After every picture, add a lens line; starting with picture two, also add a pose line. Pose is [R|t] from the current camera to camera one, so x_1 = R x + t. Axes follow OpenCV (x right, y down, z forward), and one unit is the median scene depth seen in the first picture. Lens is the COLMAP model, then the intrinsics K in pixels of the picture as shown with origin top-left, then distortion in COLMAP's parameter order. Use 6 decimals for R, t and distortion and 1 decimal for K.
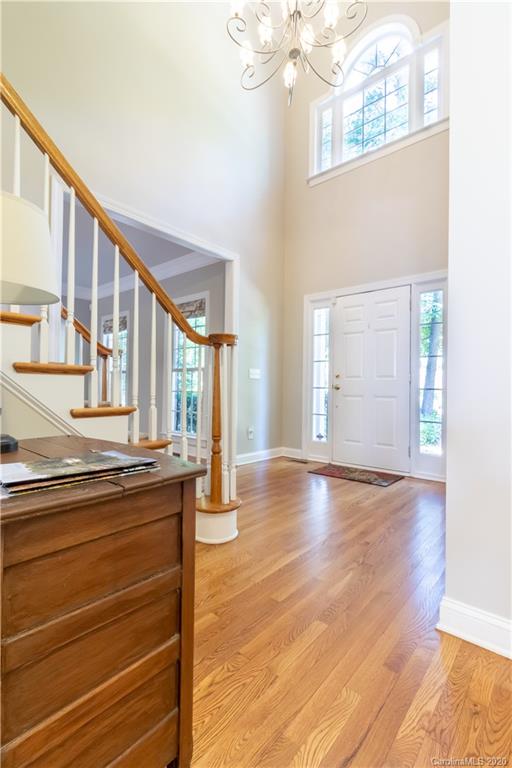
lens RADIAL K [[351.0, 0, 256.0], [0, 351.0, 384.0], [0, 0, 1]] dist [0.001740, 0.000365]
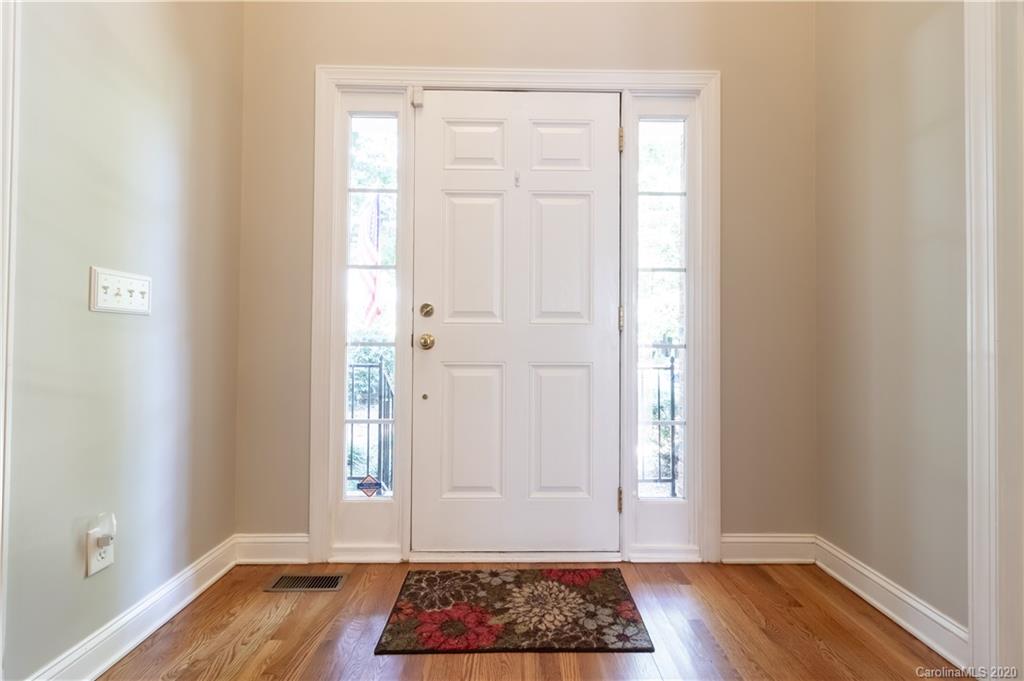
lens RADIAL K [[468.0, 0, 512.9], [0, 468.0, 335.1], [0, 0, 1]] dist [0.001740, 0.000365]
pose [[0.760485, 0.001974, 0.649353, -0.009379], [-0.003048, 0.999995, 0.000529, 0.001326], [-0.649348, -0.002382, 0.760487, 0.571055]]
